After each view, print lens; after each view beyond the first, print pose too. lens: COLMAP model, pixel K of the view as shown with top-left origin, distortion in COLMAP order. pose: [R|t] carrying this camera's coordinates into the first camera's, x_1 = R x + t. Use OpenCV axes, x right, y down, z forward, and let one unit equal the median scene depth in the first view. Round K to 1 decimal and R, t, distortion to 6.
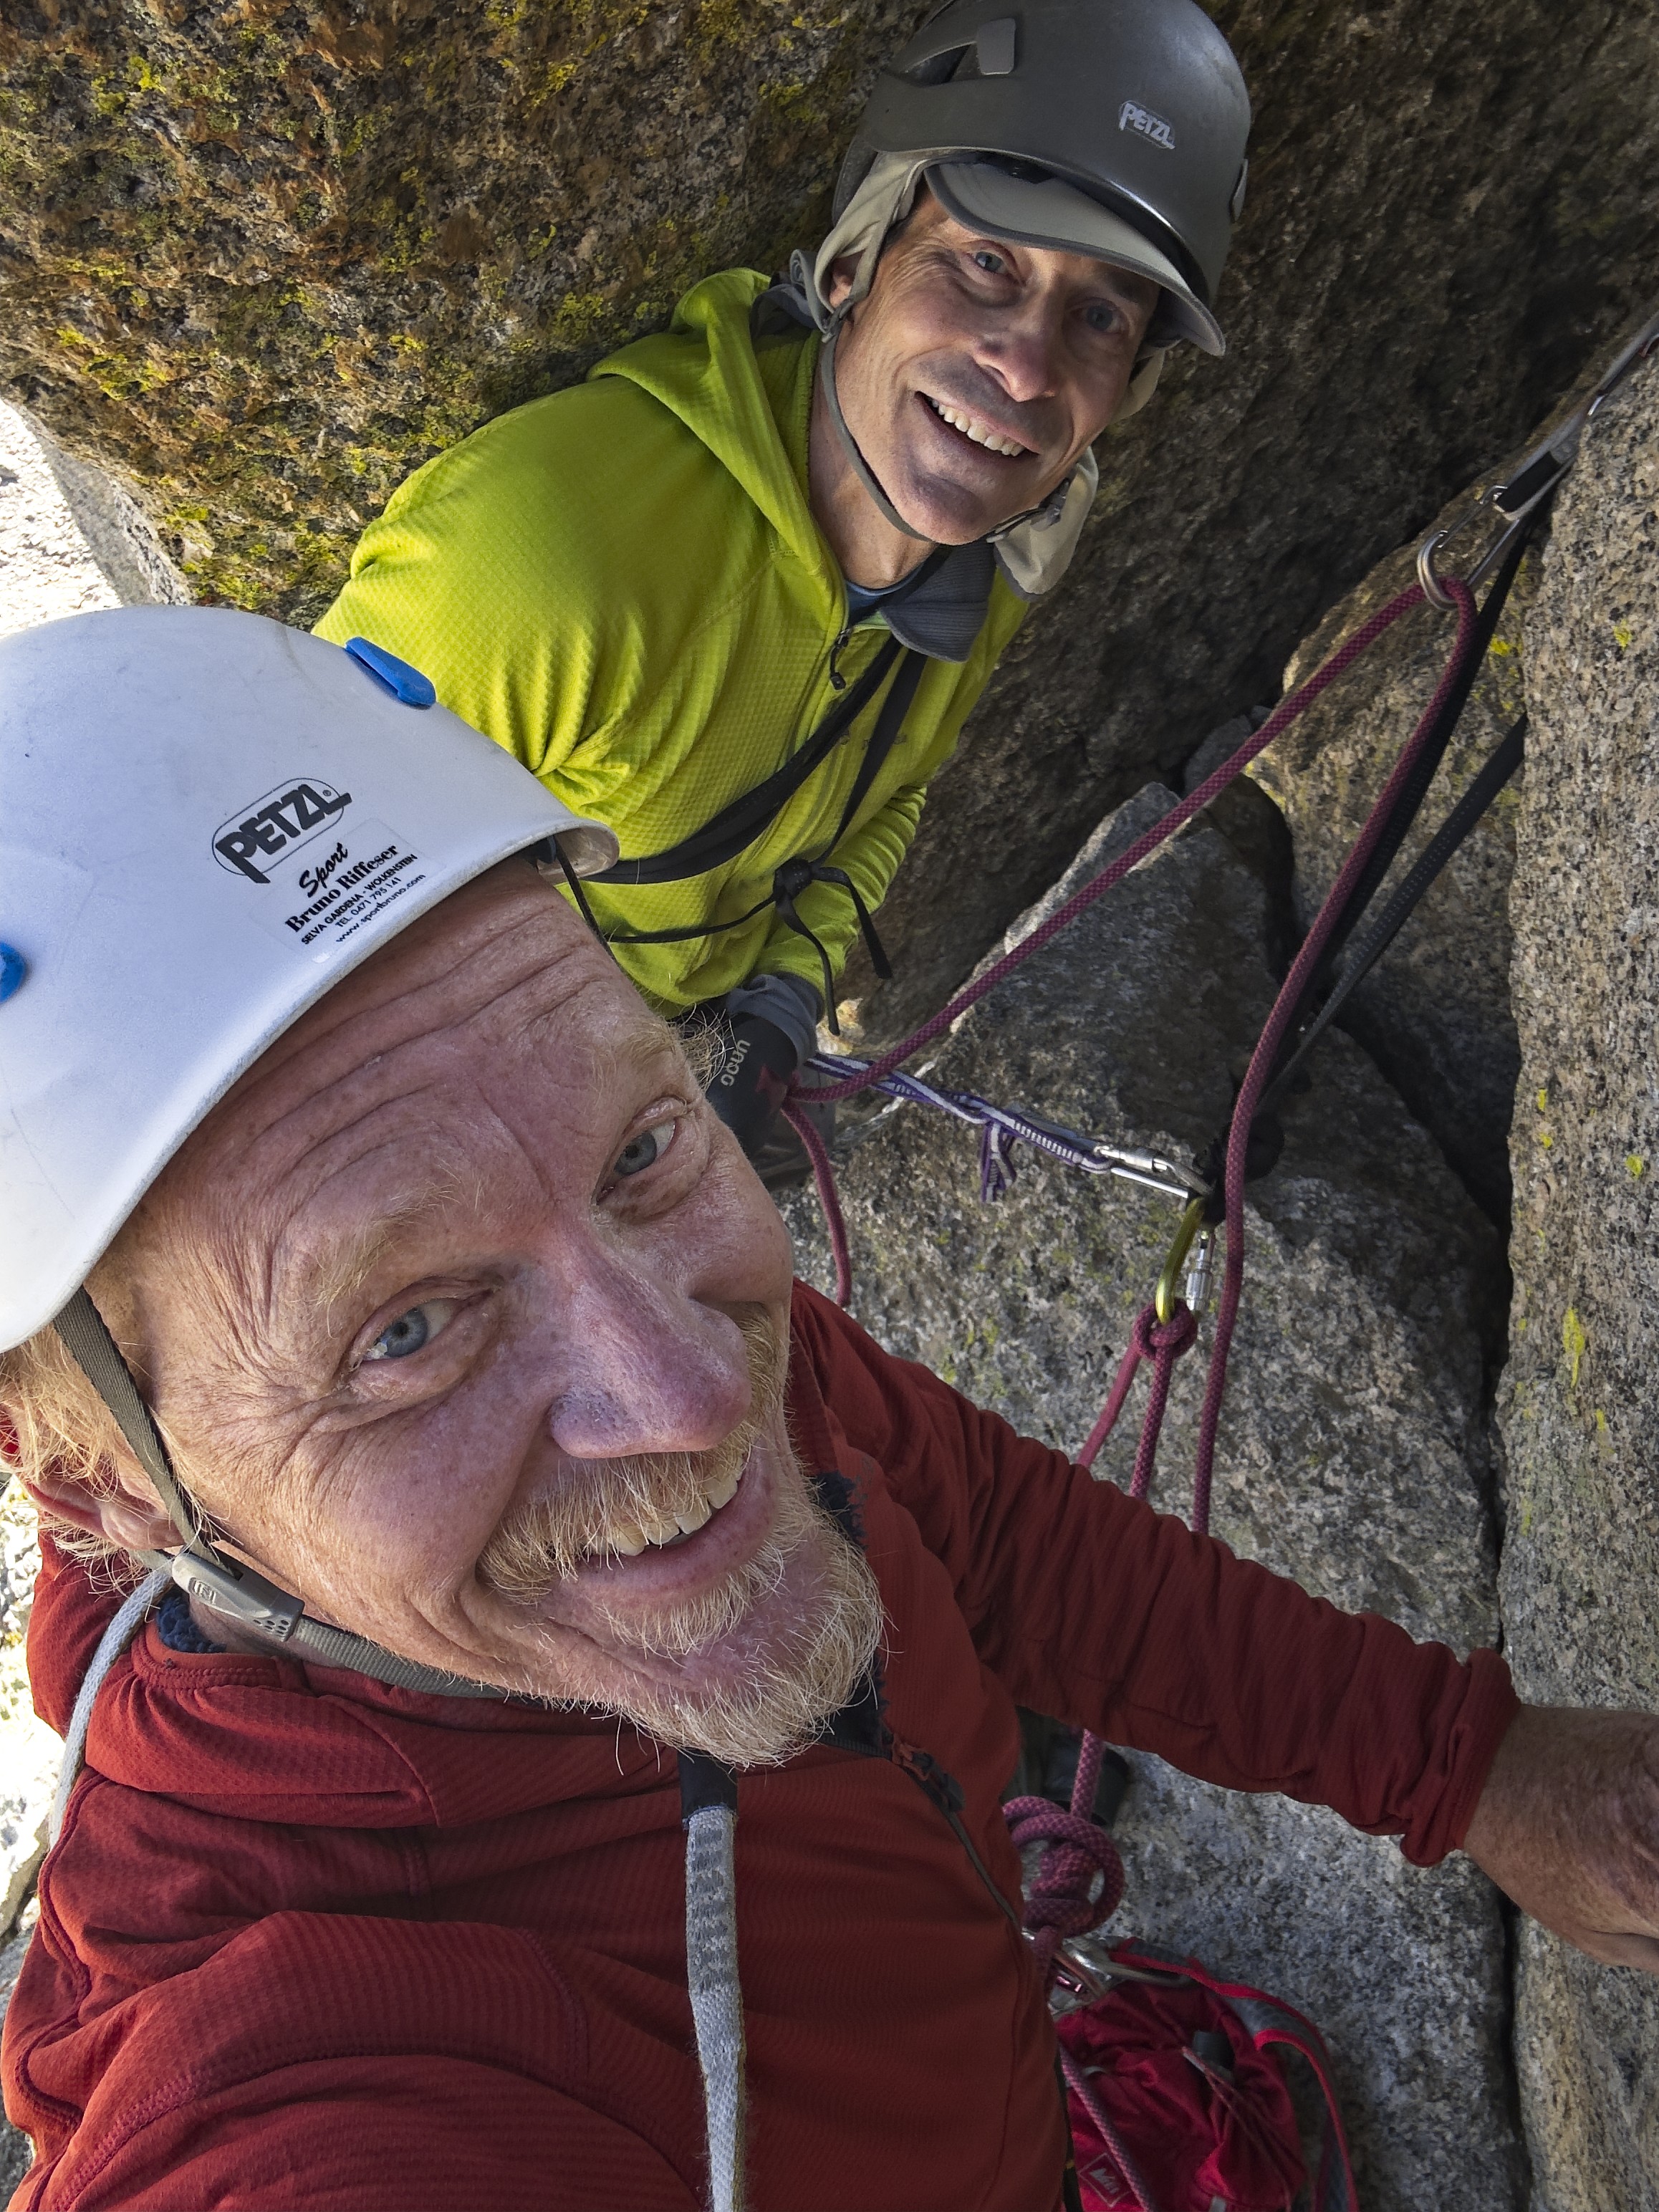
lens RADIAL K [[1678.6, 0, 828.3], [0, 1678.6, 1107.7], [0, 0, 1]] dist [0.006623, -0.006365]
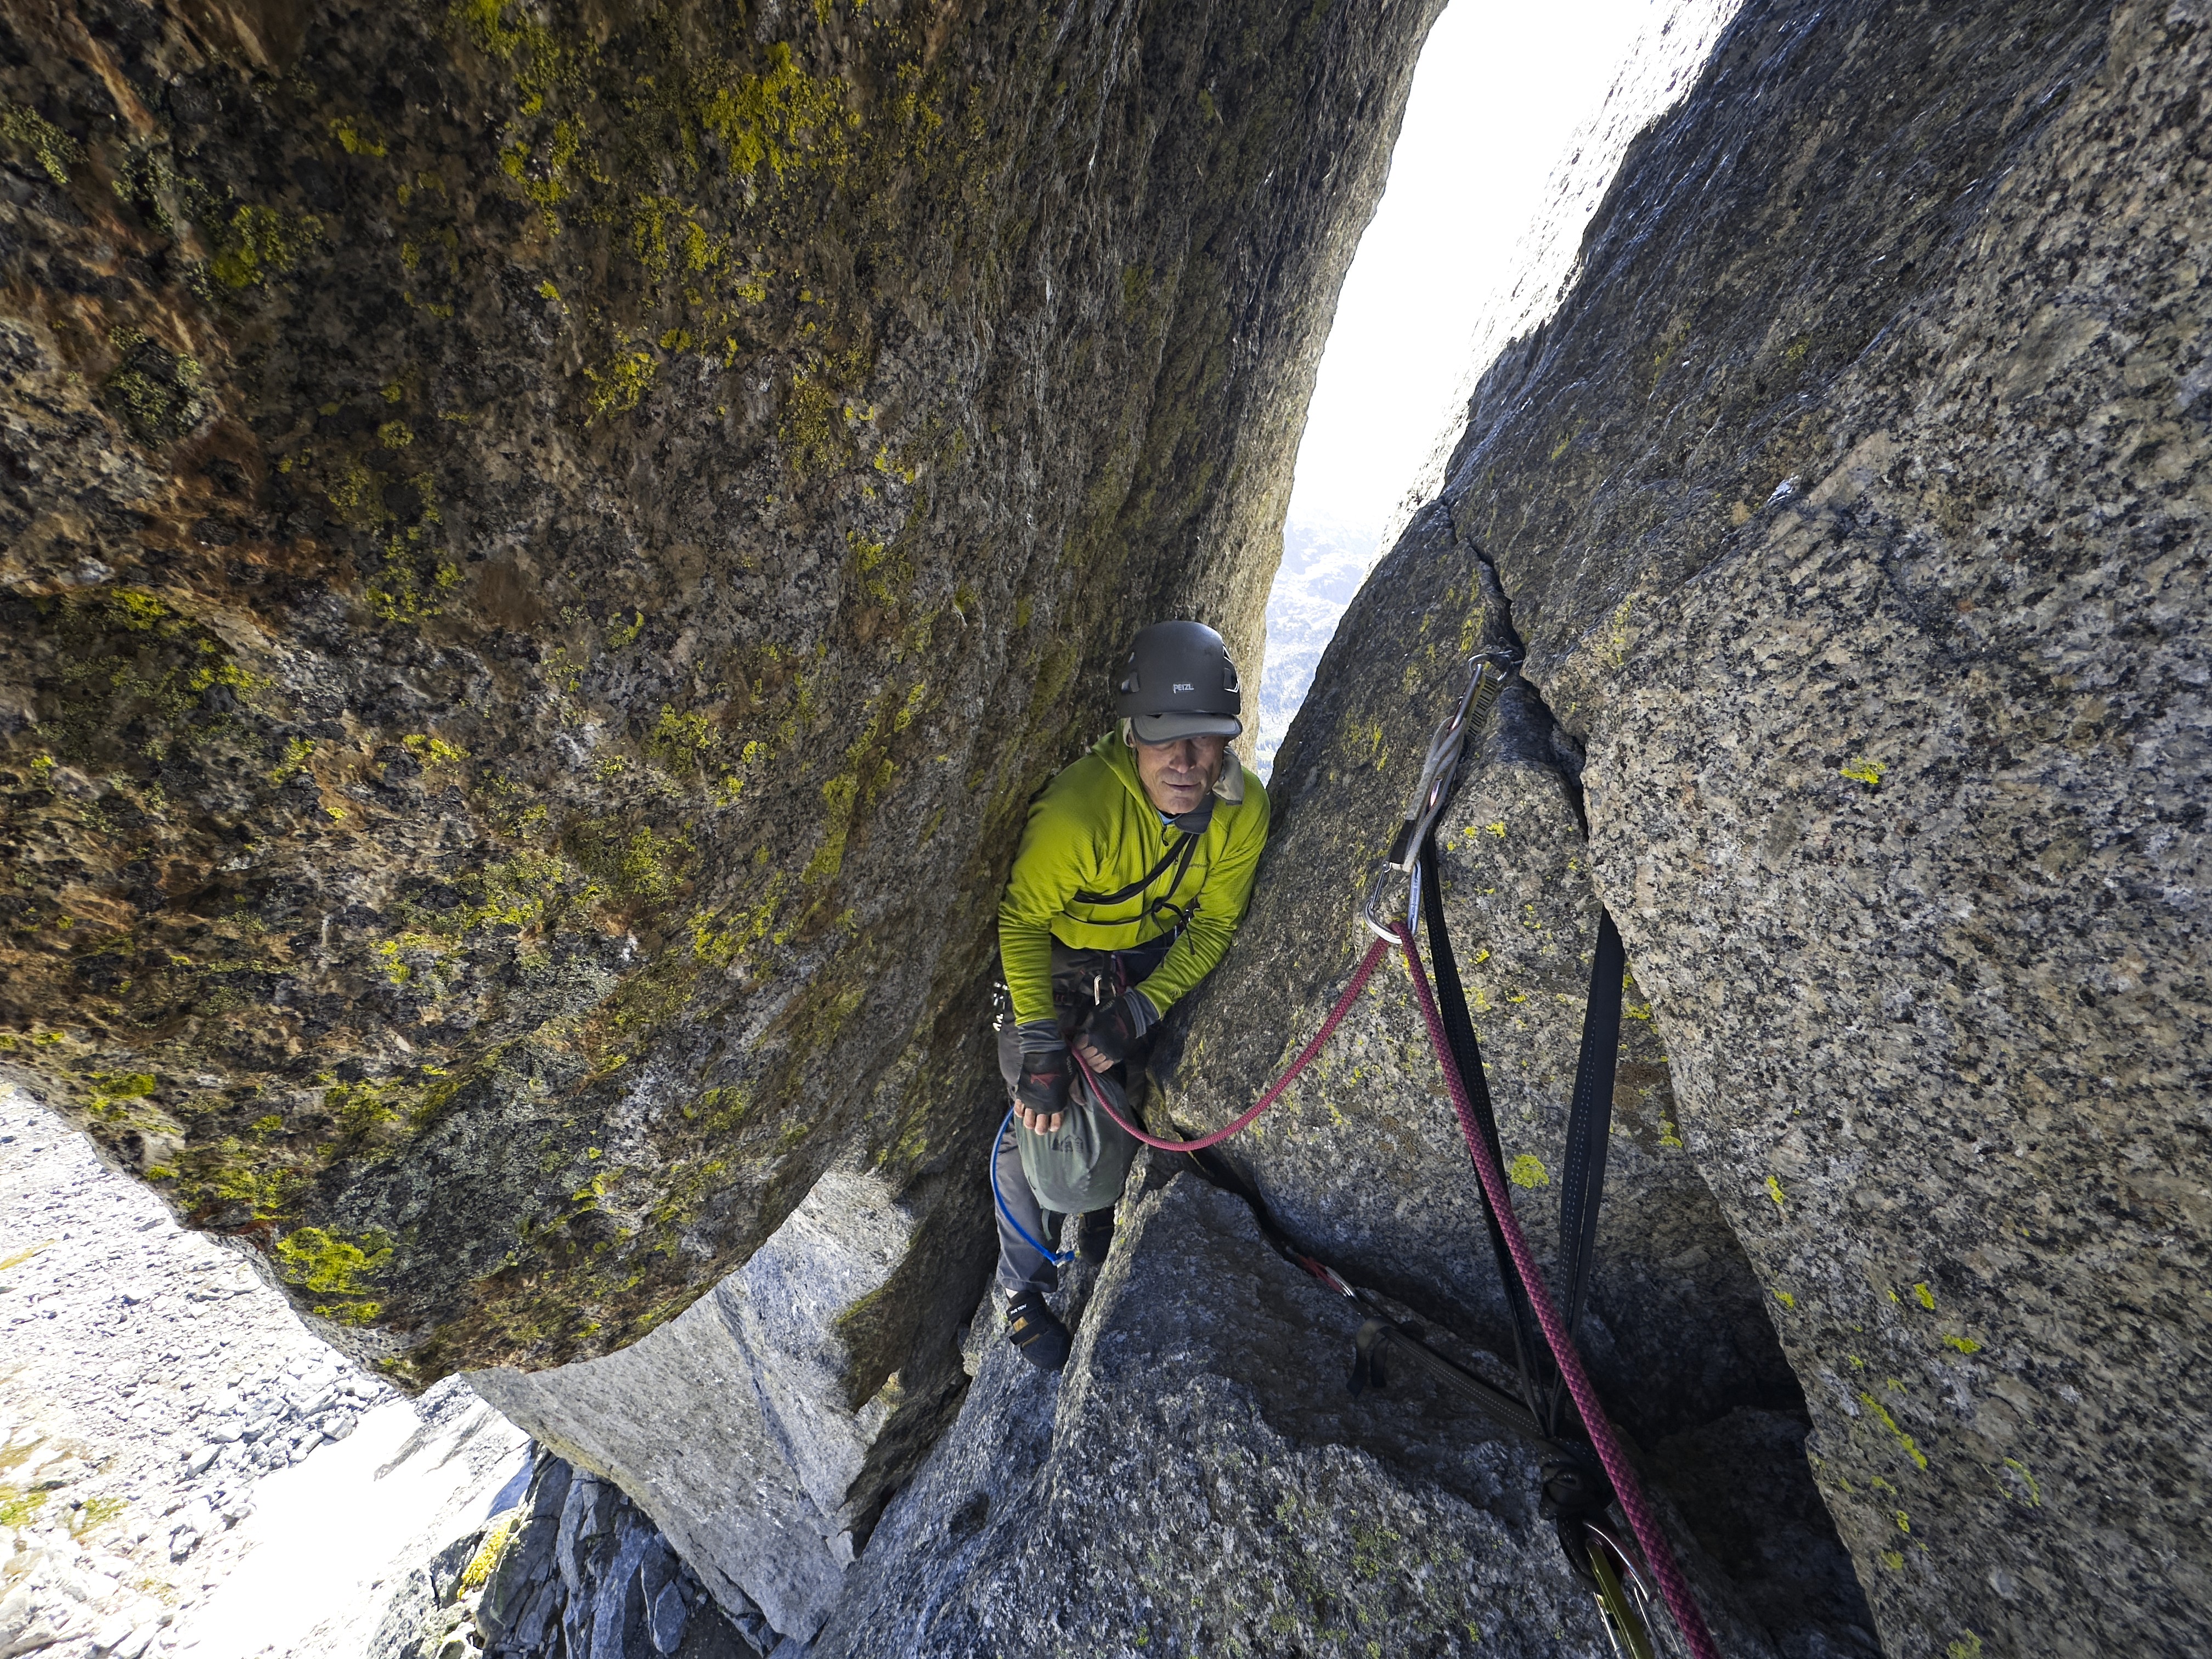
lens RADIAL K [[891.7, 0, 1112.0], [0, 891.7, 835.8], [0, 0, 1]] dist [0.001712, 0.000100]
pose [[0.923431, -0.171346, 0.343389, -0.112126], [0.330716, 0.809236, -0.485555, -0.128133], [-0.194685, 0.561941, 0.803940, 0.625349]]
